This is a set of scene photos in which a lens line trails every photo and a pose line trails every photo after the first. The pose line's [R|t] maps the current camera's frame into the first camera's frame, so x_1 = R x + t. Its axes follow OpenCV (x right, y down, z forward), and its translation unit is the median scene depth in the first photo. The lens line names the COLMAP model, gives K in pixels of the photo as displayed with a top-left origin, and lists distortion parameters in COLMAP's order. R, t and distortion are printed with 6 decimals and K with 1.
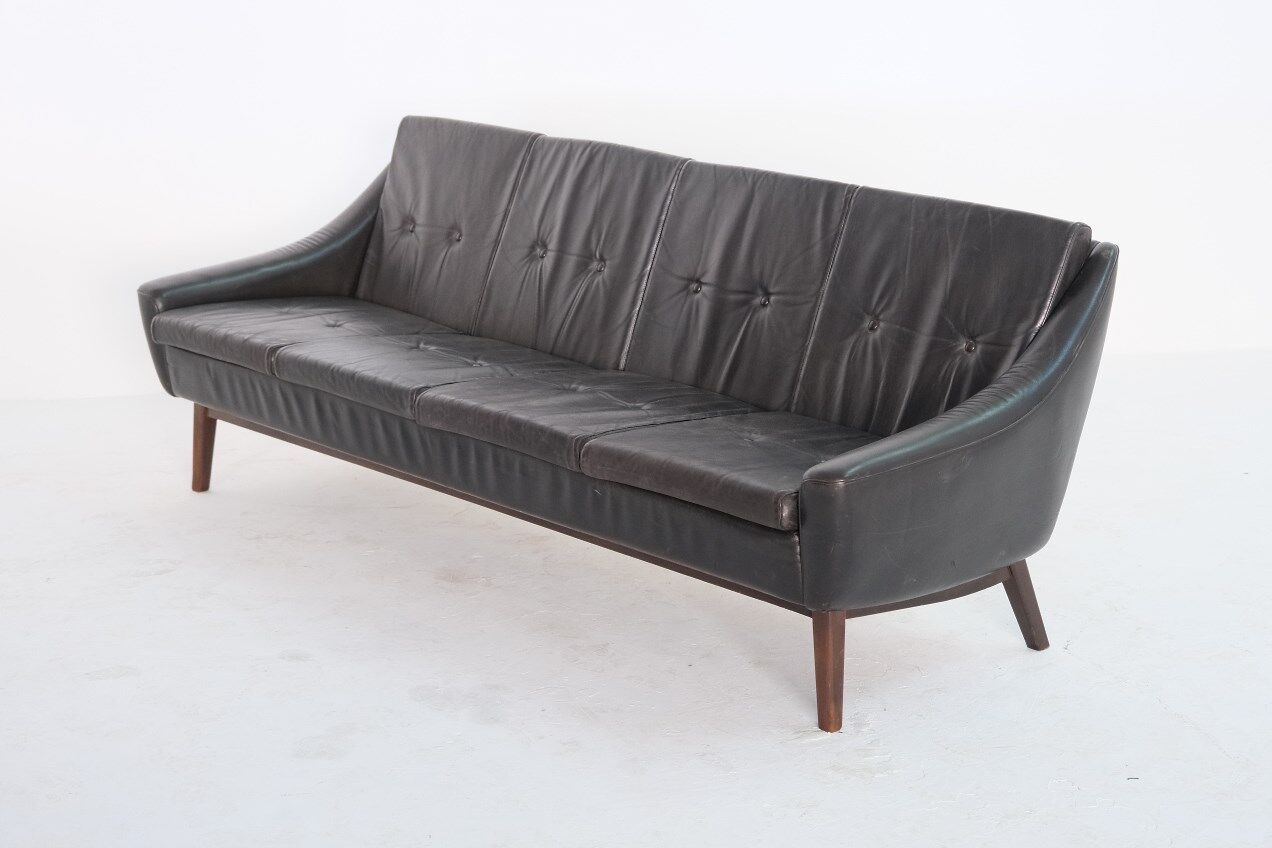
lens RADIAL K [[2253.0, 0, 636.0], [0, 2253.0, 424.0], [0, 0, 1]] dist [0.015745, 0.067169]
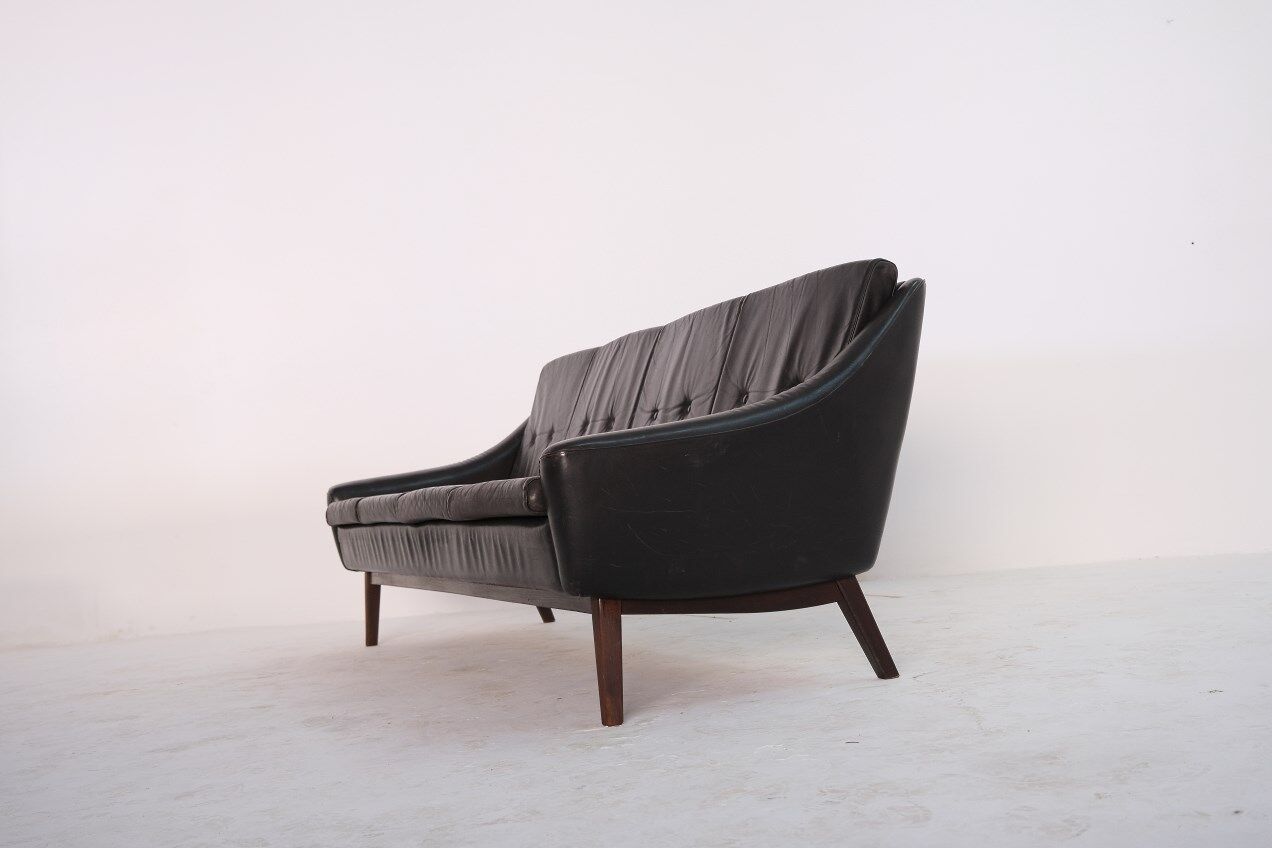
lens RADIAL K [[1421.5, 0, 636.0], [0, 1421.5, 424.0], [0, 0, 1]] dist [0.067096, 0.000236]
pose [[0.936674, -0.093340, -0.337535, 0.274239], [-0.003870, 0.961009, -0.276490, 0.153647], [0.350182, 0.260287, 0.899791, 0.330037]]
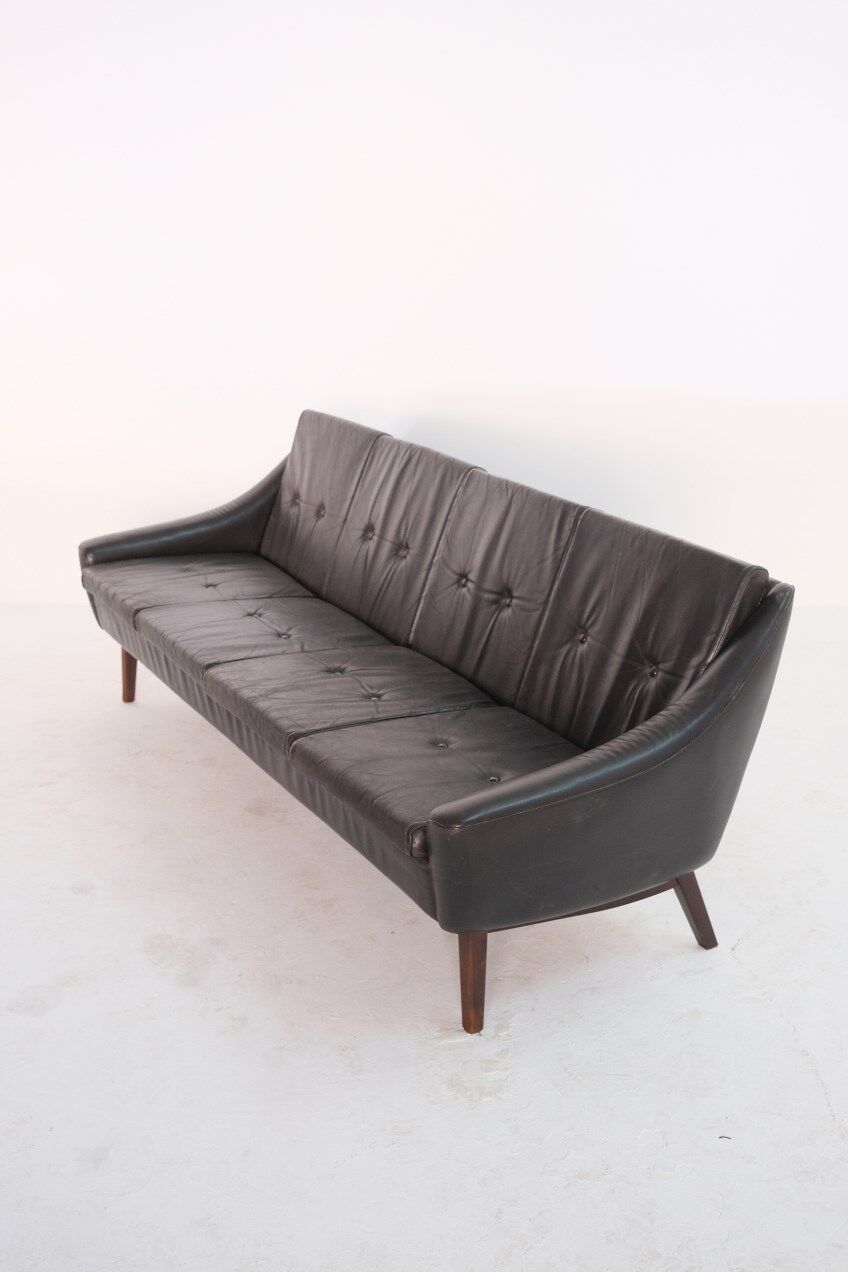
lens RADIAL K [[1421.5, 0, 424.0], [0, 1421.5, 636.0], [0, 0, 1]] dist [0.067096, 0.000236]
pose [[0.975158, 0.057399, -0.213945, 0.168886], [-0.041824, 0.996182, 0.076628, -0.090089], [0.217526, -0.065777, 0.973836, 0.280369]]
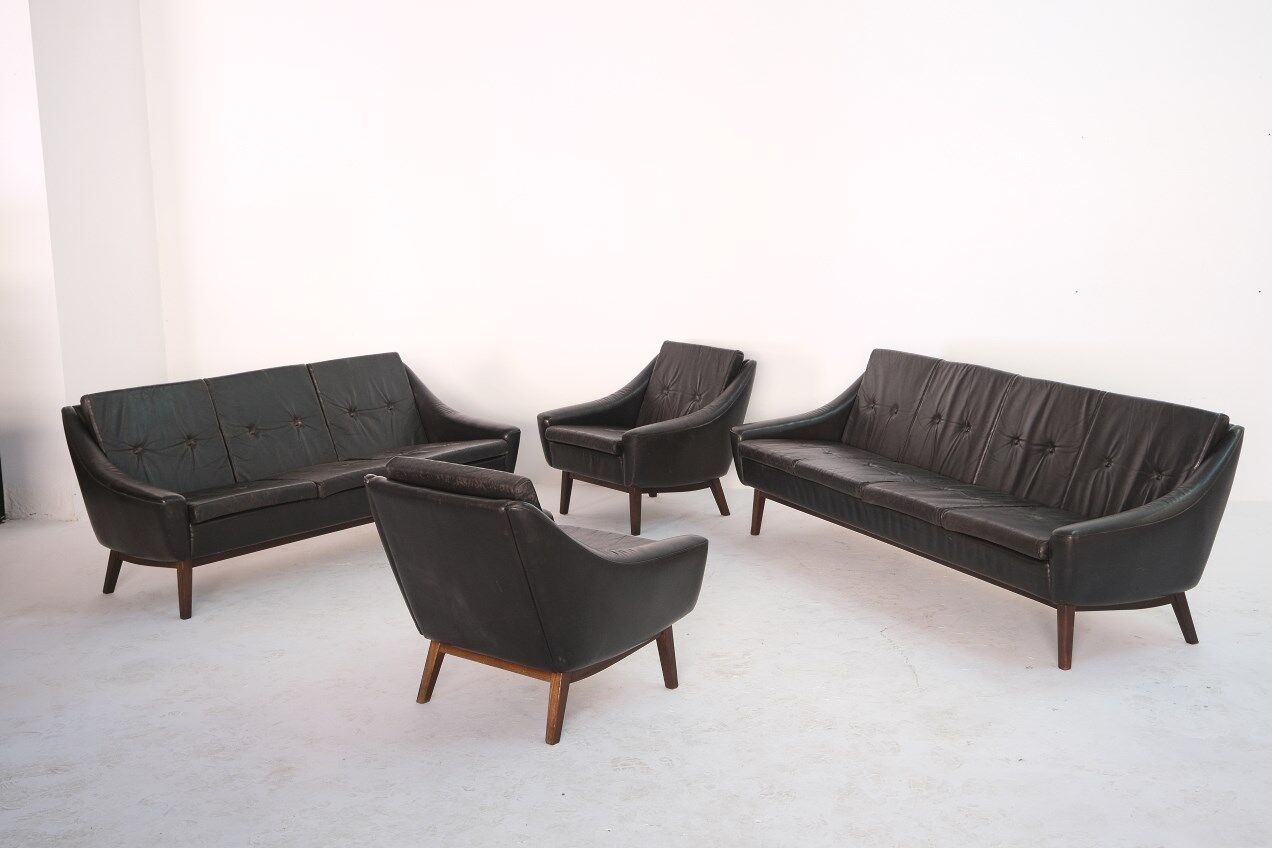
lens RADIAL K [[1388.5, 0, 636.0], [0, 1388.5, 424.0], [0, 0, 1]] dist [0.011504, 0.004360]
pose [[0.956367, 0.051839, -0.287532, 0.056857], [-0.076836, 0.994117, -0.076338, 0.039331], [0.281883, 0.095100, 0.954724, -0.211734]]
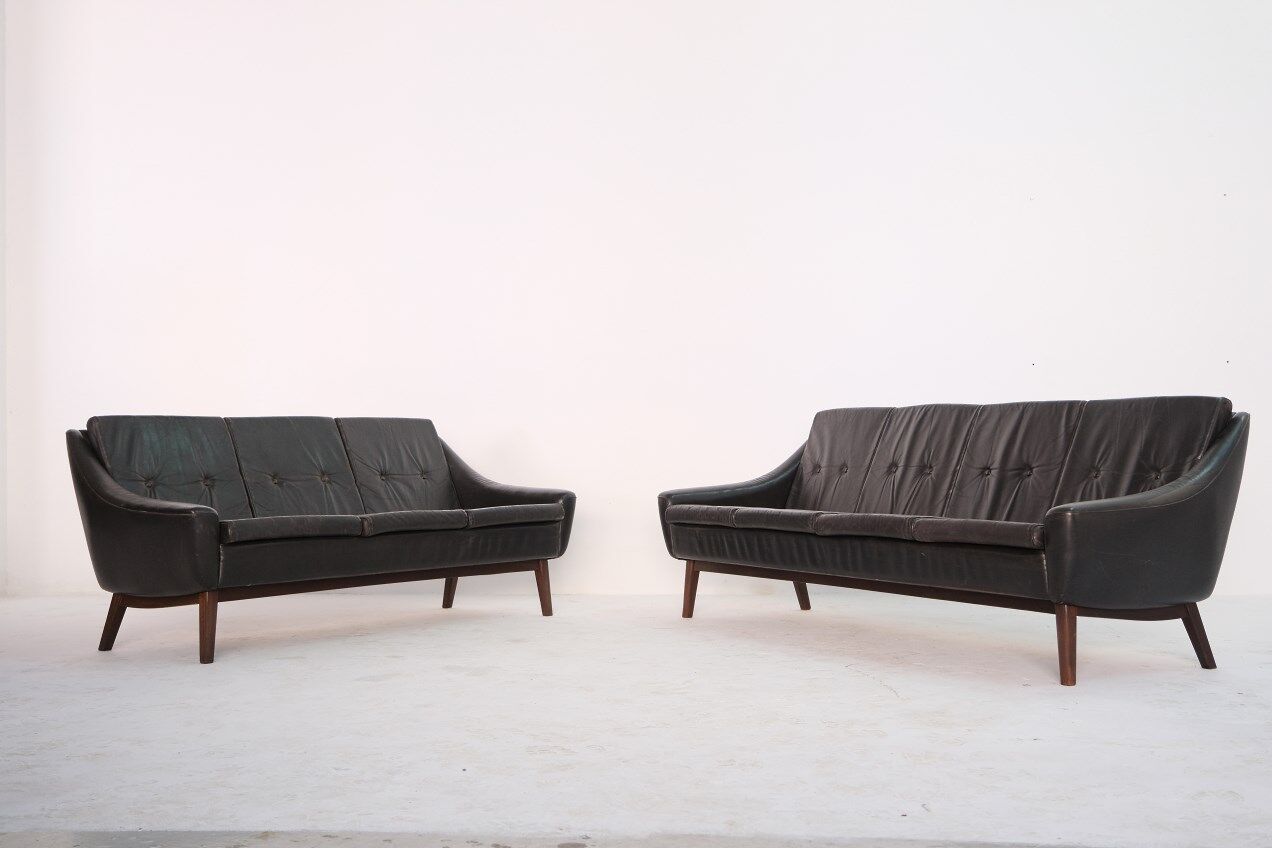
lens RADIAL K [[1452.7, 0, 636.0], [0, 1452.7, 424.0], [0, 0, 1]] dist [-0.001477, -0.016755]
pose [[0.973529, 0.004702, -0.228517, 0.019047], [-0.067937, 0.960555, -0.269663, 0.215819], [0.218235, 0.278049, 0.935447, -0.069718]]
